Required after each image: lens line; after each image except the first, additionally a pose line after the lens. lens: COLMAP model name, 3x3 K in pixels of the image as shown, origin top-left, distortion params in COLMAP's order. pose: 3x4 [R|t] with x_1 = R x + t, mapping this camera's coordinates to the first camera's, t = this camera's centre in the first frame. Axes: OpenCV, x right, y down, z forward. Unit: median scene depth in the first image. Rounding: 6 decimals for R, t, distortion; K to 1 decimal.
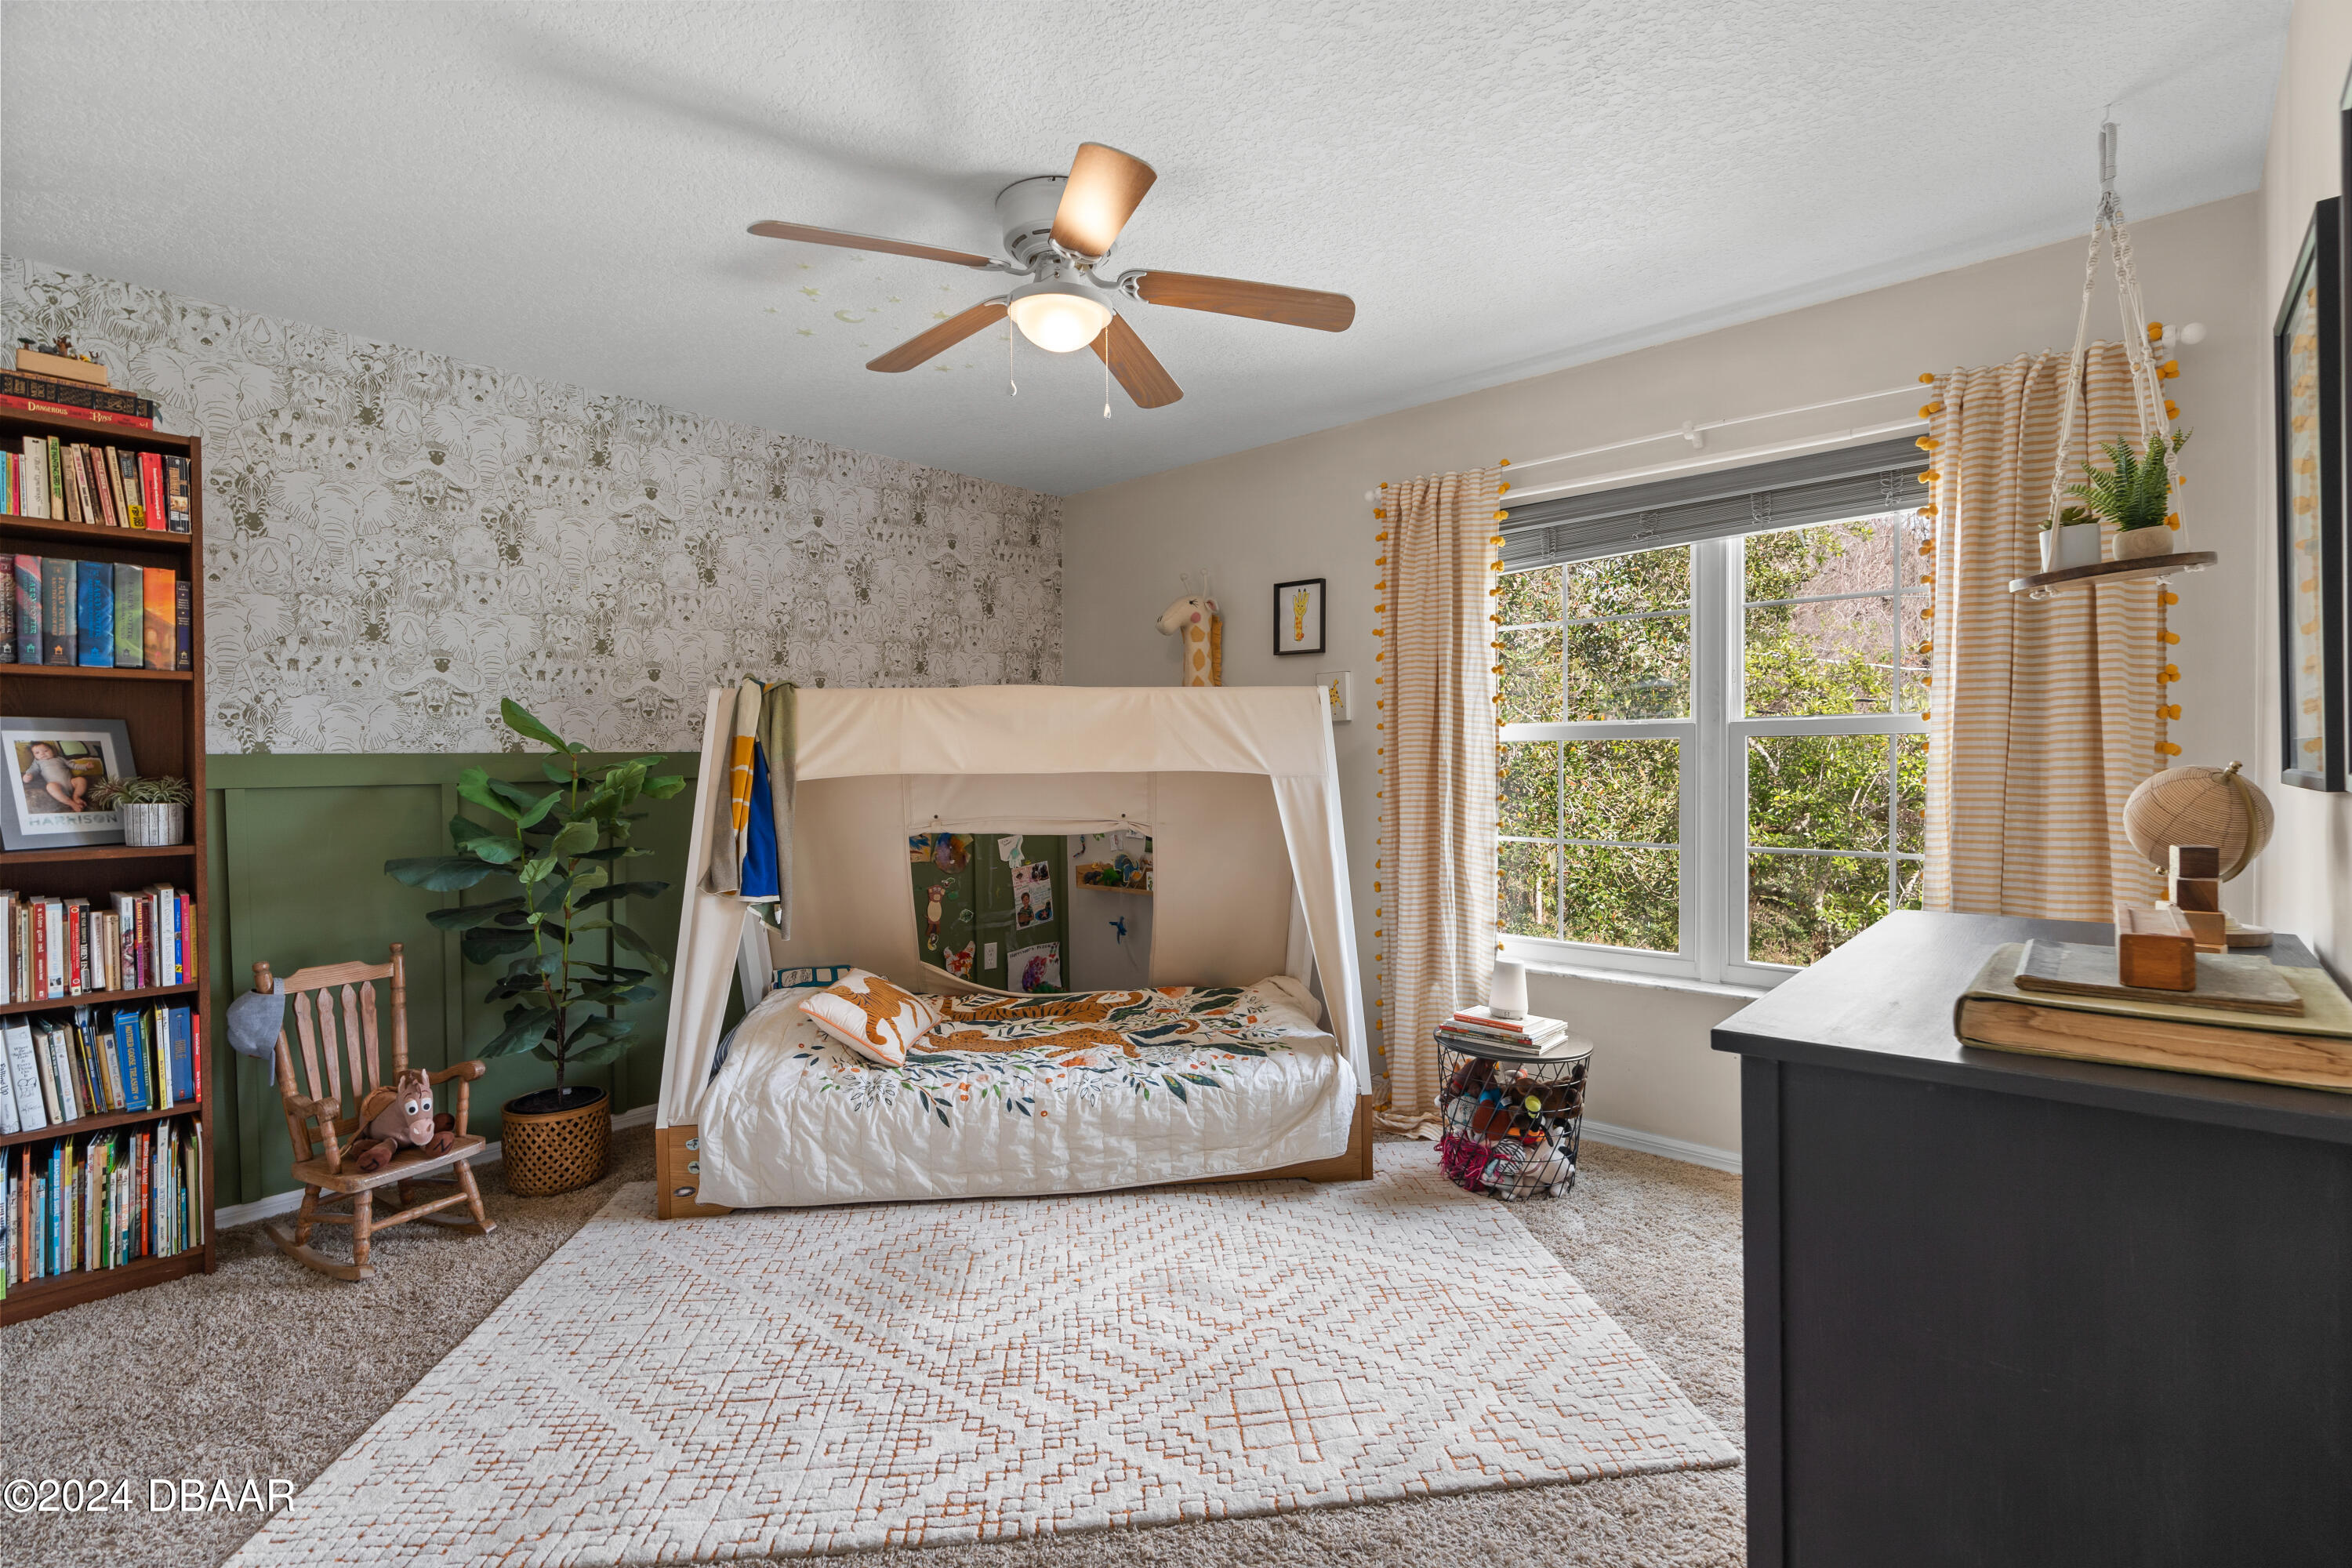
lens RADIAL K [[1071.6, 0, 1172.1], [0, 1071.6, 814.9], [0, 0, 1]] dist [-0.048527, 0.000153]
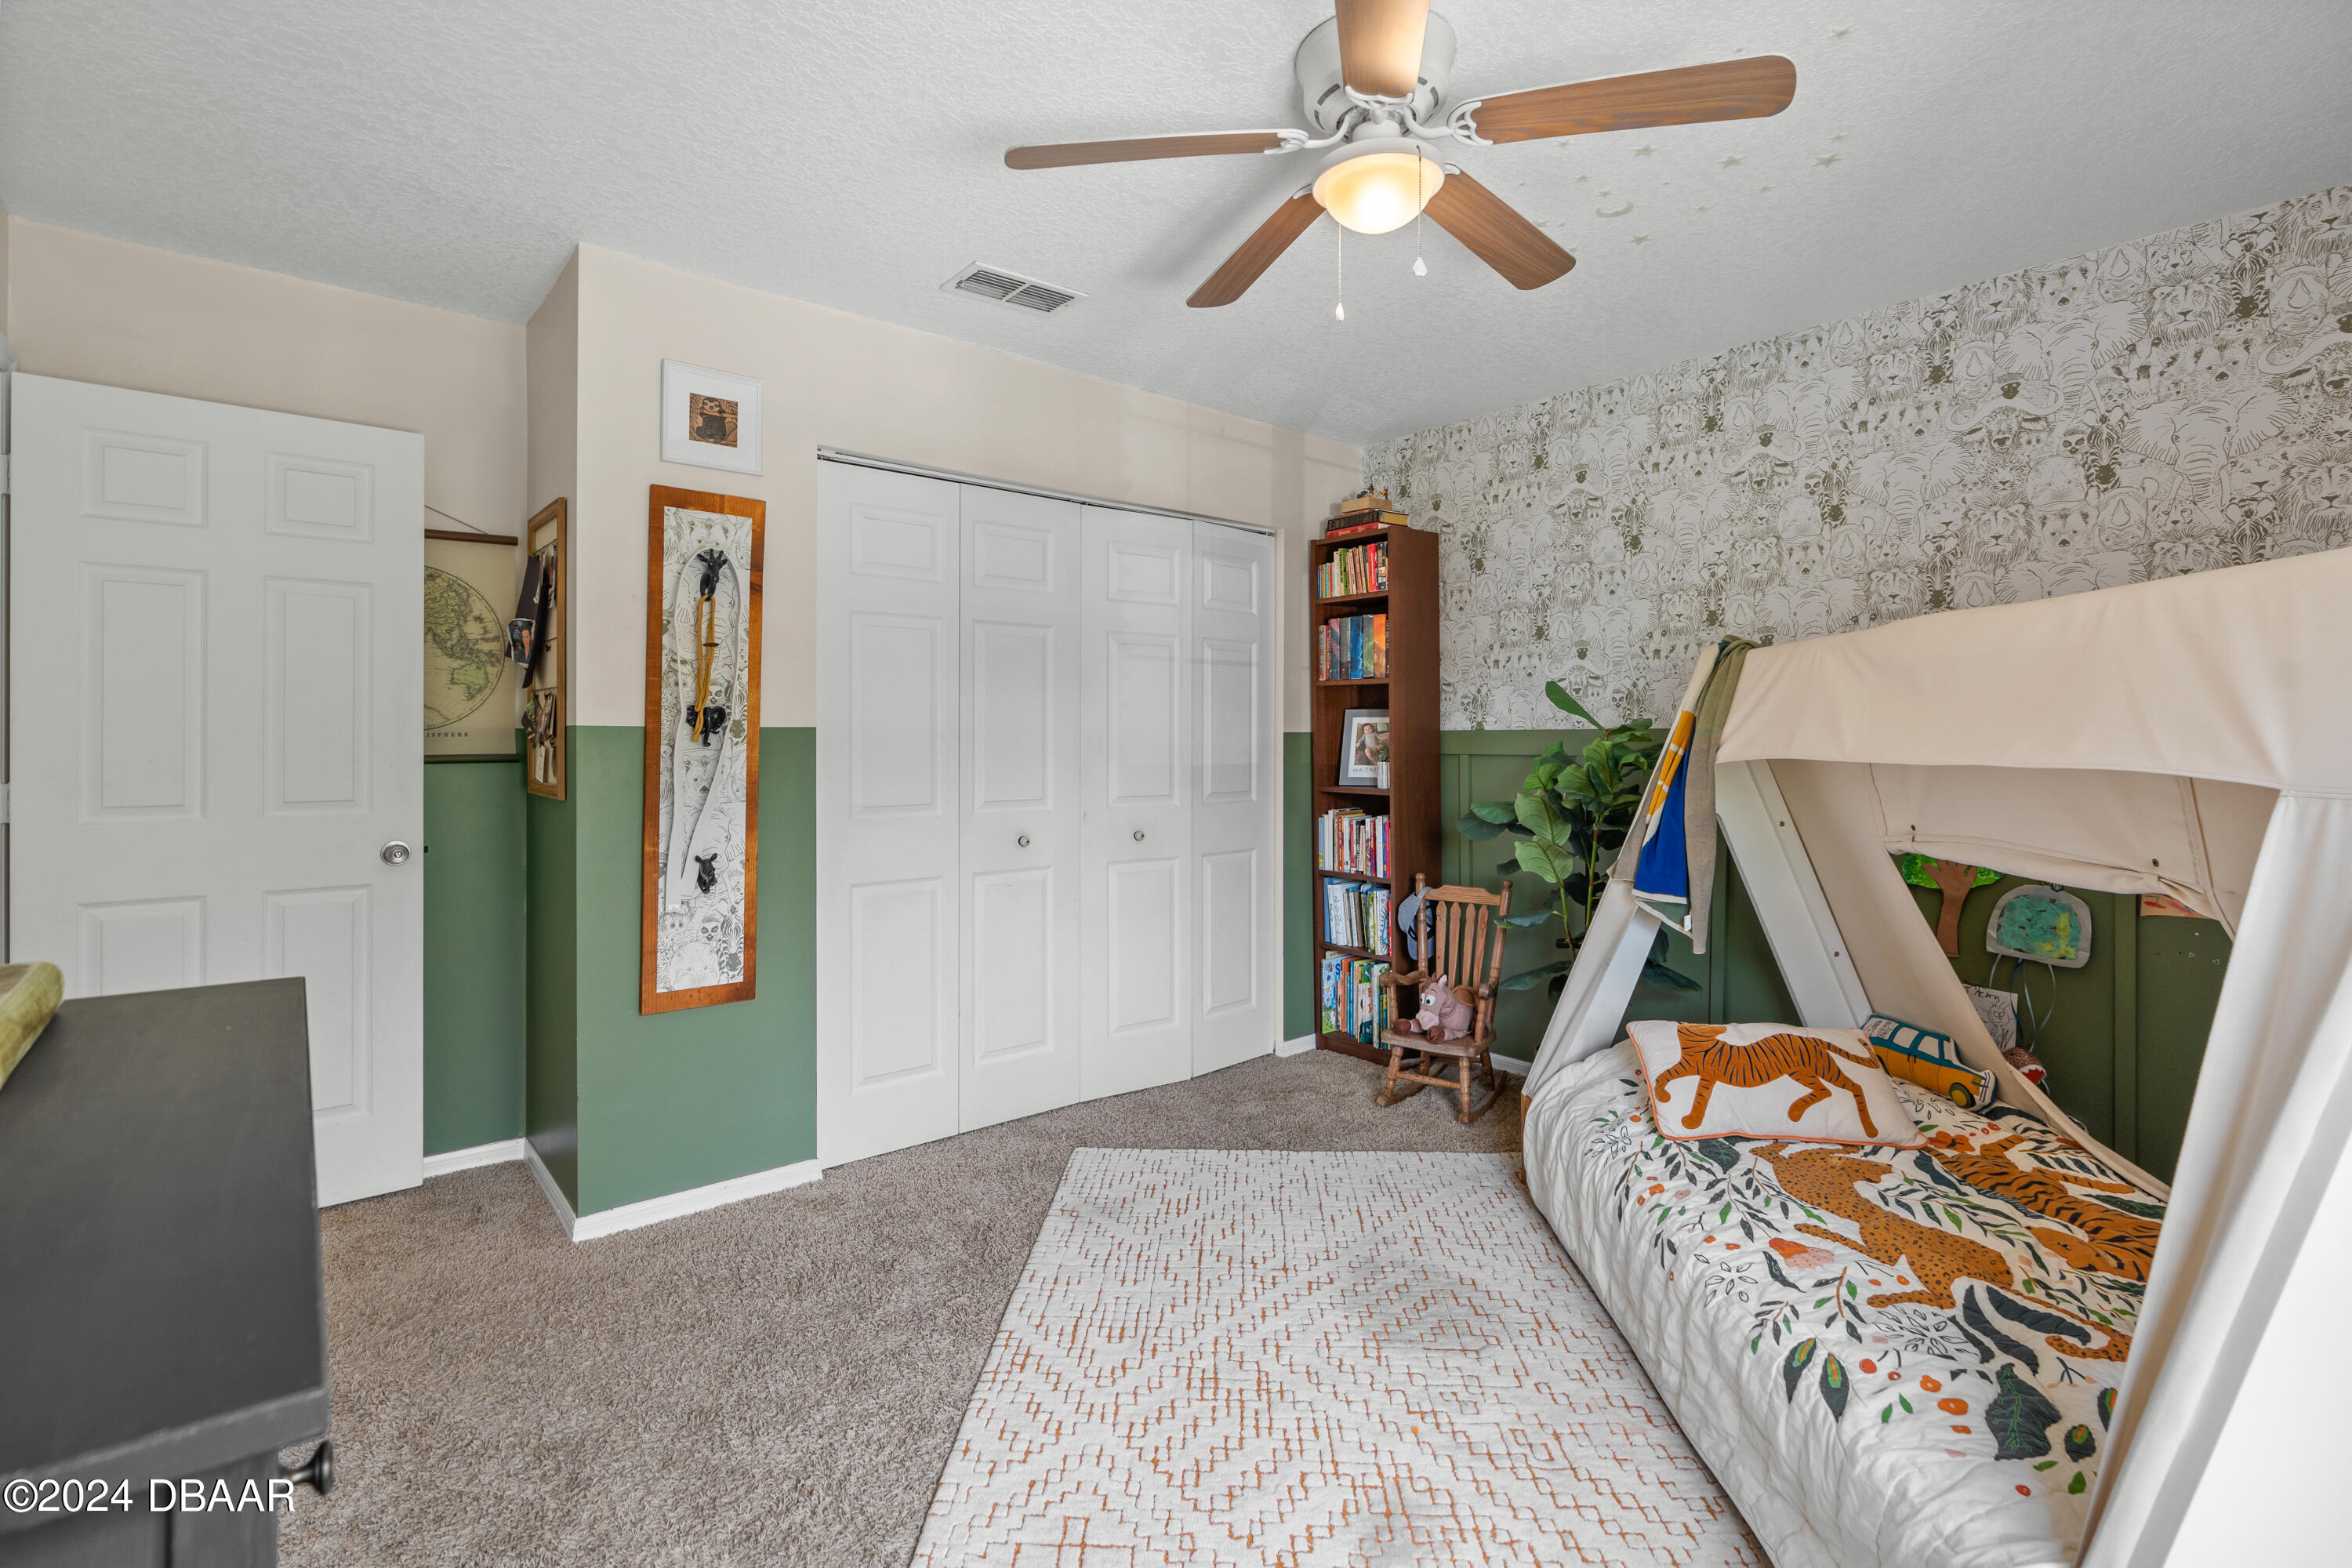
lens RADIAL K [[1074.1, 0, 1186.5], [0, 1074.1, 737.4], [0, 0, 1]] dist [-0.000201, -0.000089]
pose [[-0.144014, 0.010891, -0.989516, 0.563991], [-0.041090, 0.999011, 0.016975, -0.053279], [0.988722, 0.043104, -0.143424, 0.753964]]
